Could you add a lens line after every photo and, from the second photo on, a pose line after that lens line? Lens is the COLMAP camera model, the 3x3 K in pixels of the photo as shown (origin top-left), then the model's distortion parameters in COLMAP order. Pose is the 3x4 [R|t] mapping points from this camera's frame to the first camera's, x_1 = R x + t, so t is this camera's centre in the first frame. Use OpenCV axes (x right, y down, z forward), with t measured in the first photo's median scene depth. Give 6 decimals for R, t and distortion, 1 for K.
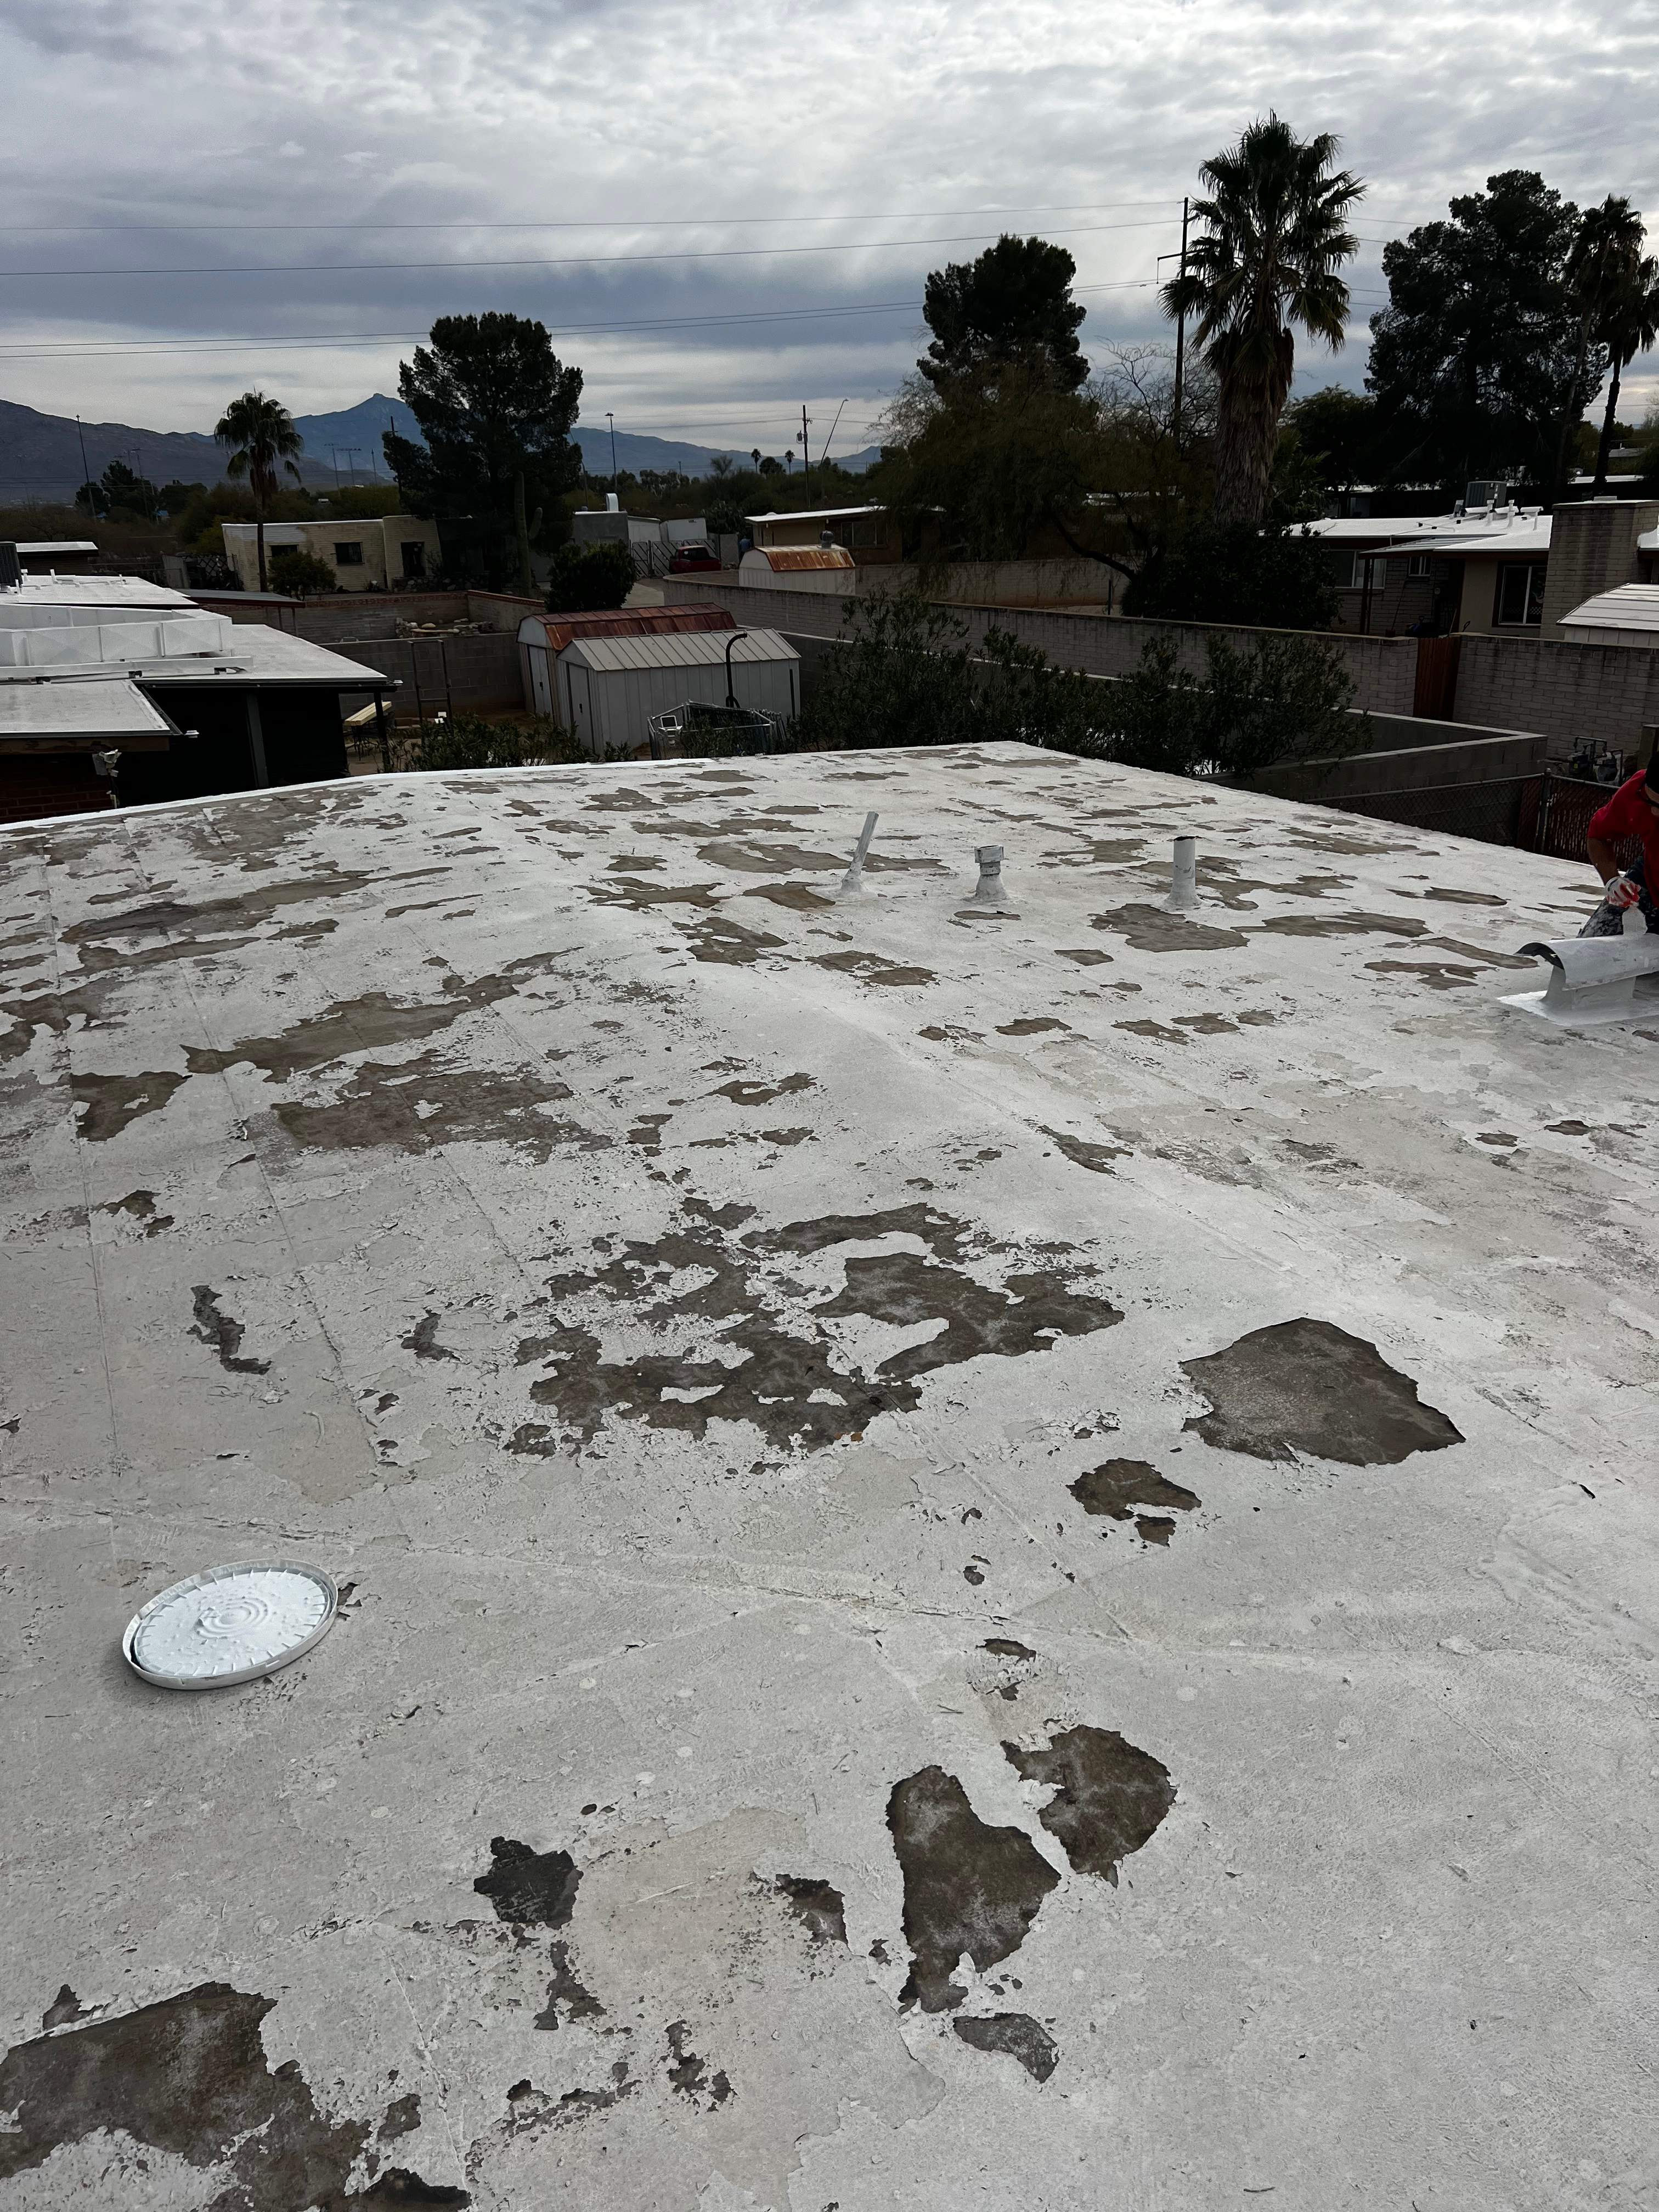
lens RADIAL K [[1684.9, 0, 842.3], [0, 1684.9, 1112.7], [0, 0, 1]] dist [0.026645, -0.011211]
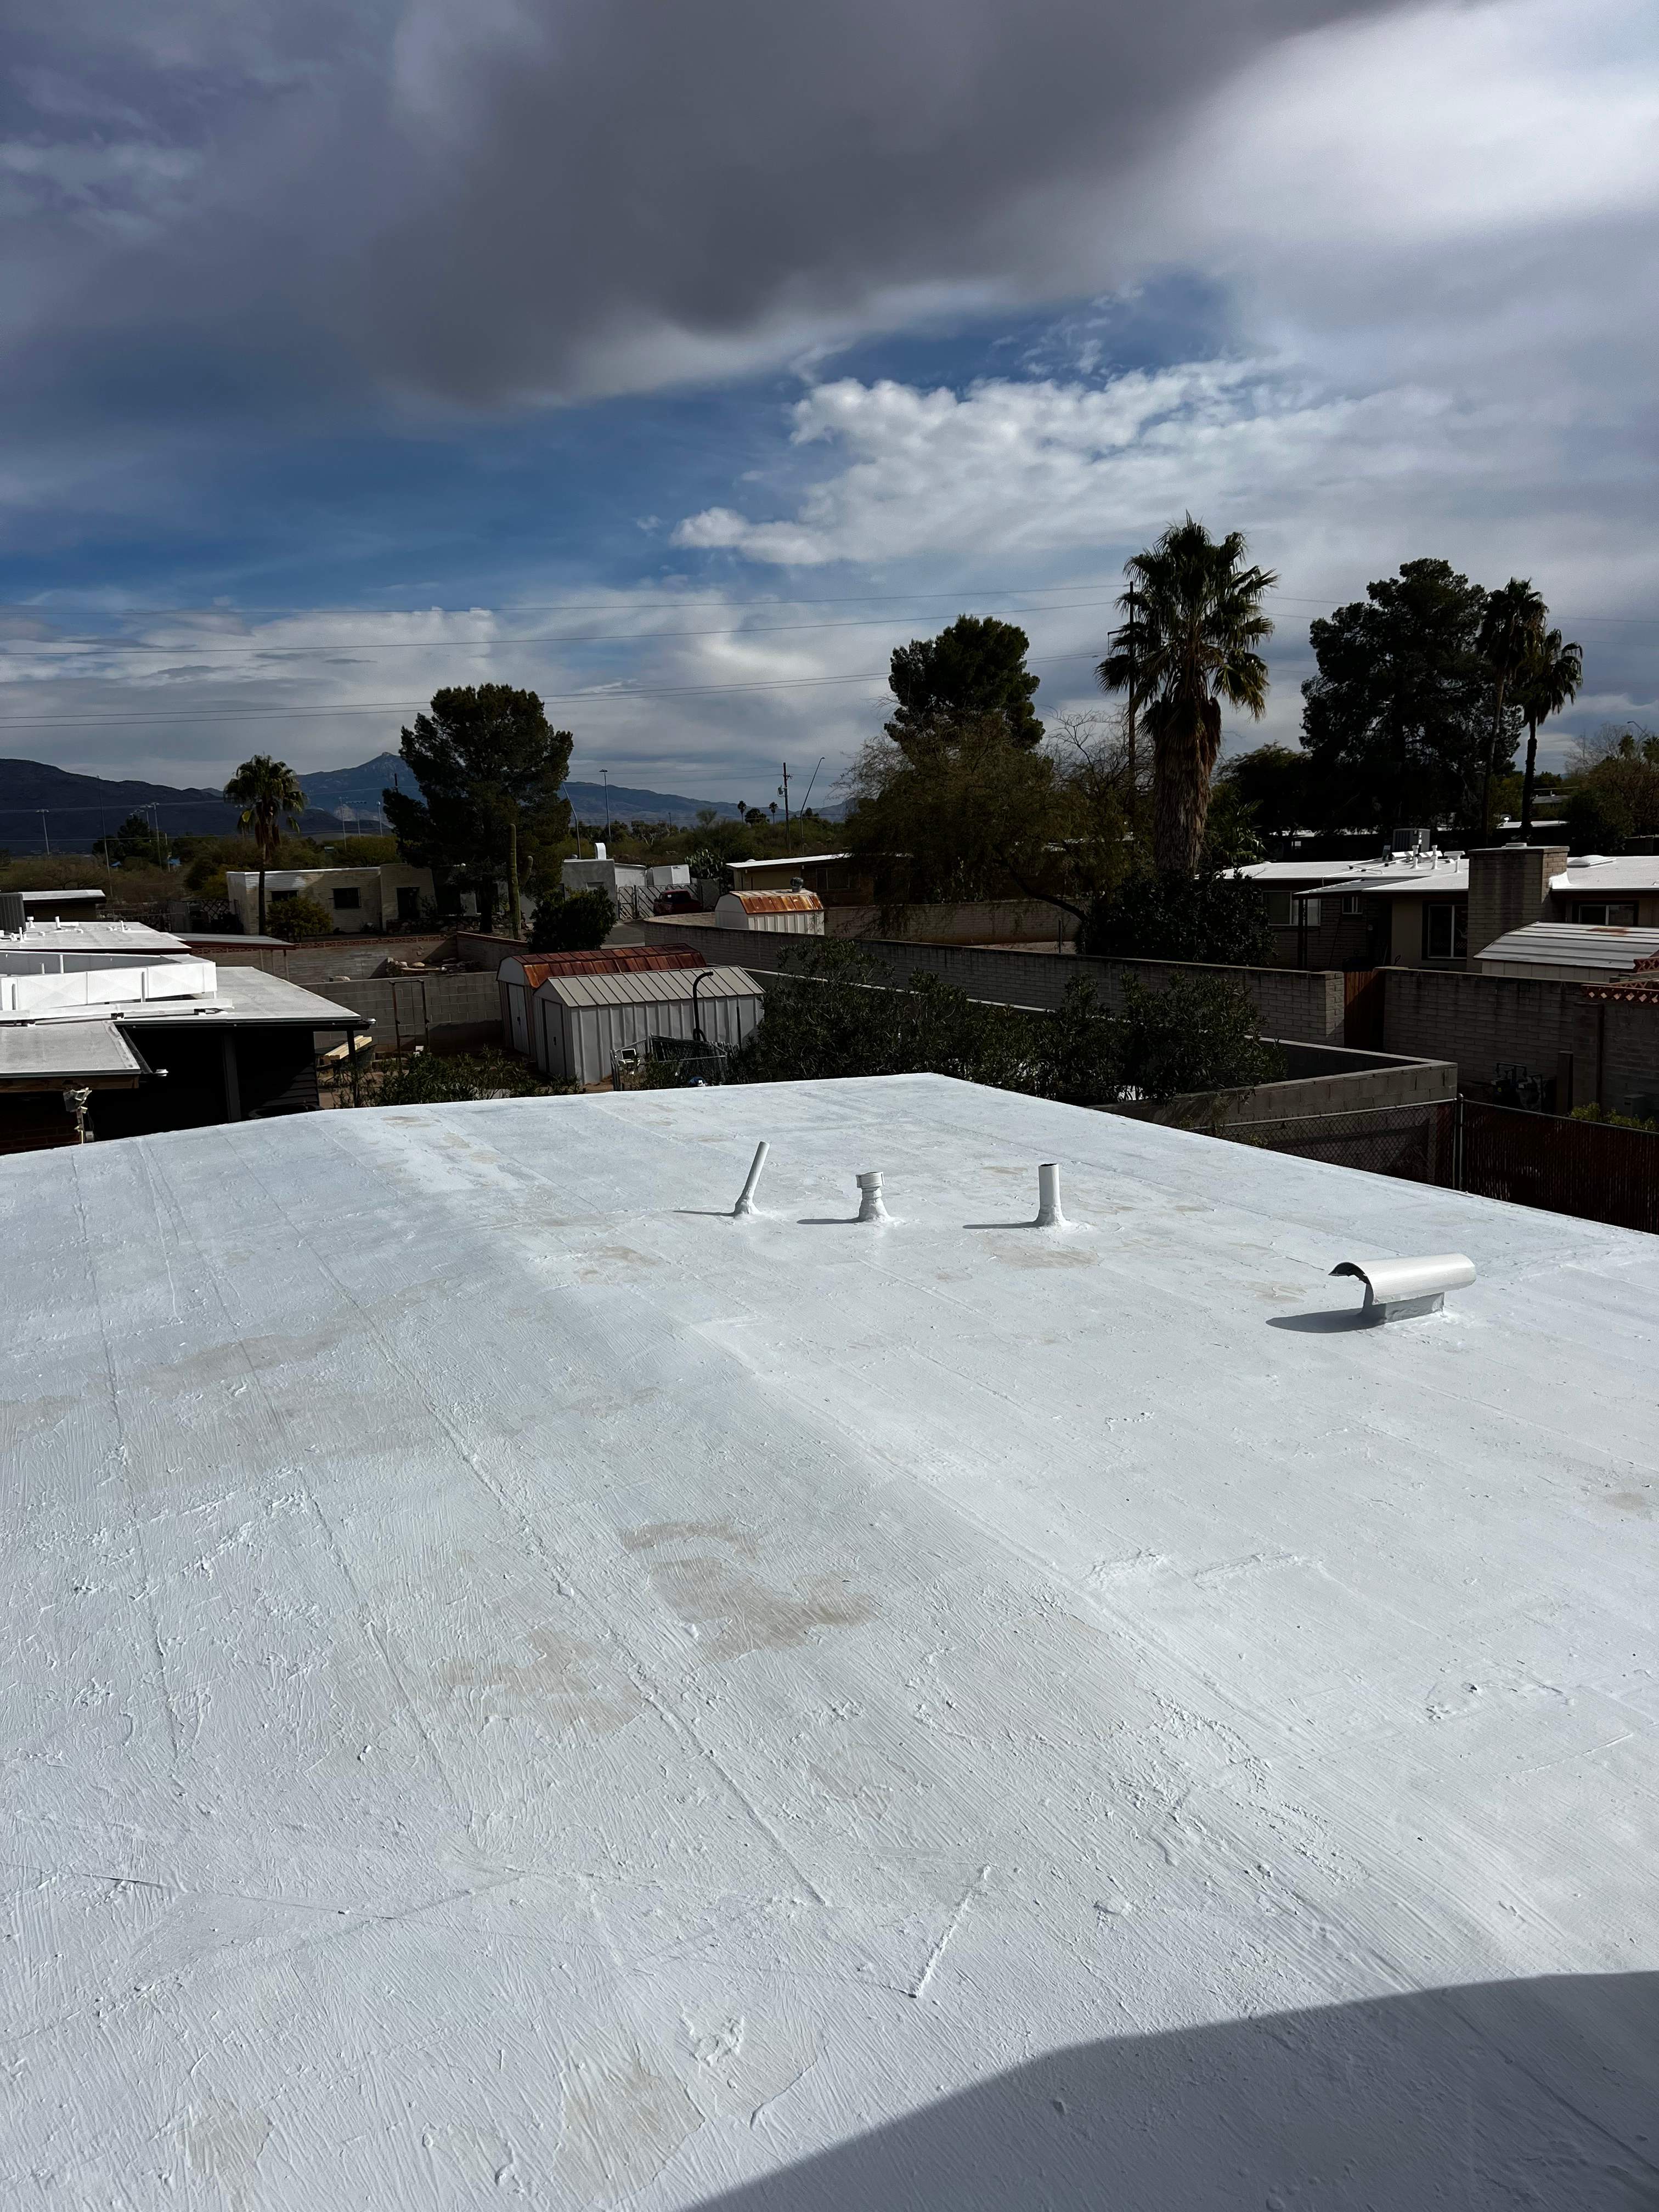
lens RADIAL K [[1674.9, 0, 845.5], [0, 1674.9, 1117.7], [0, 0, 1]] dist [0.073707, -0.126838]
pose [[0.999906, -0.008103, 0.011055, 0.006106], [0.010011, 0.982629, -0.185310, 0.000425], [-0.009362, 0.185403, 0.982618, -0.005769]]
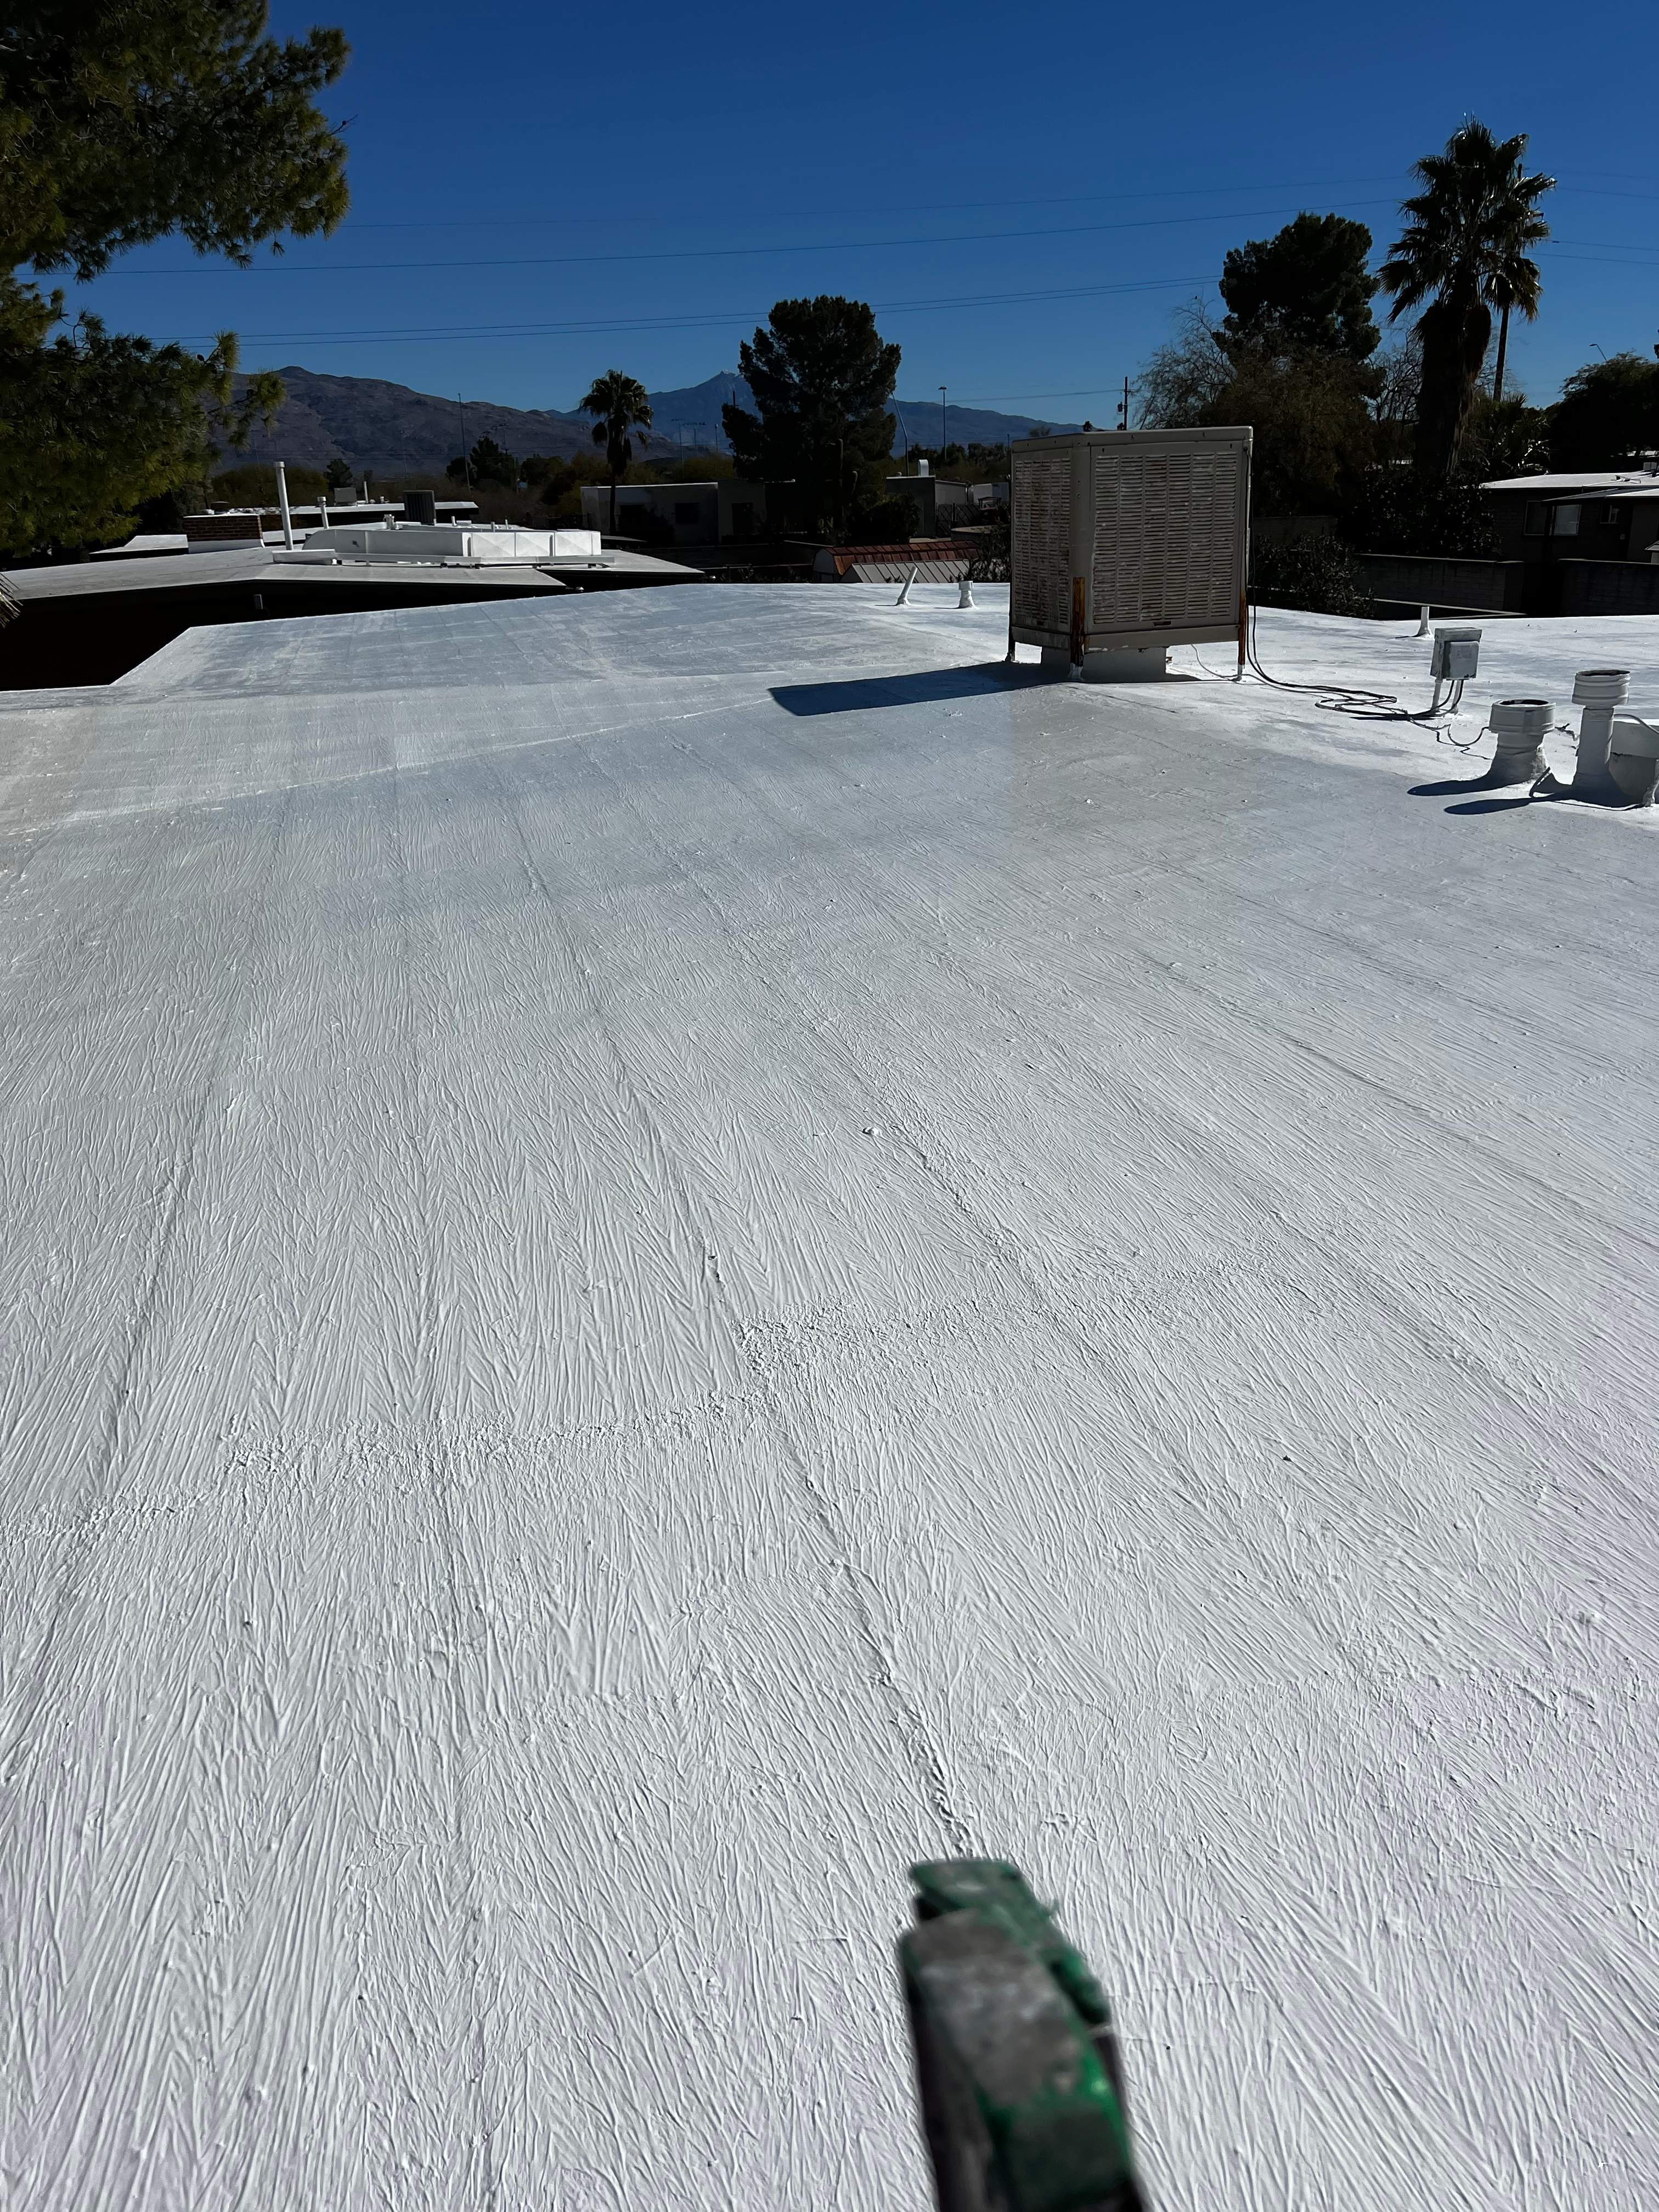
lens RADIAL K [[1702.3, 0, 847.4], [0, 1702.3, 1108.6], [0, 0, 1]] dist [0.025832, -0.011459]
pose [[0.983452, 0.064364, -0.169353, 0.035312], [-0.063021, 0.997924, 0.013297, 0.048541], [0.169857, -0.002404, 0.985466, -0.114501]]
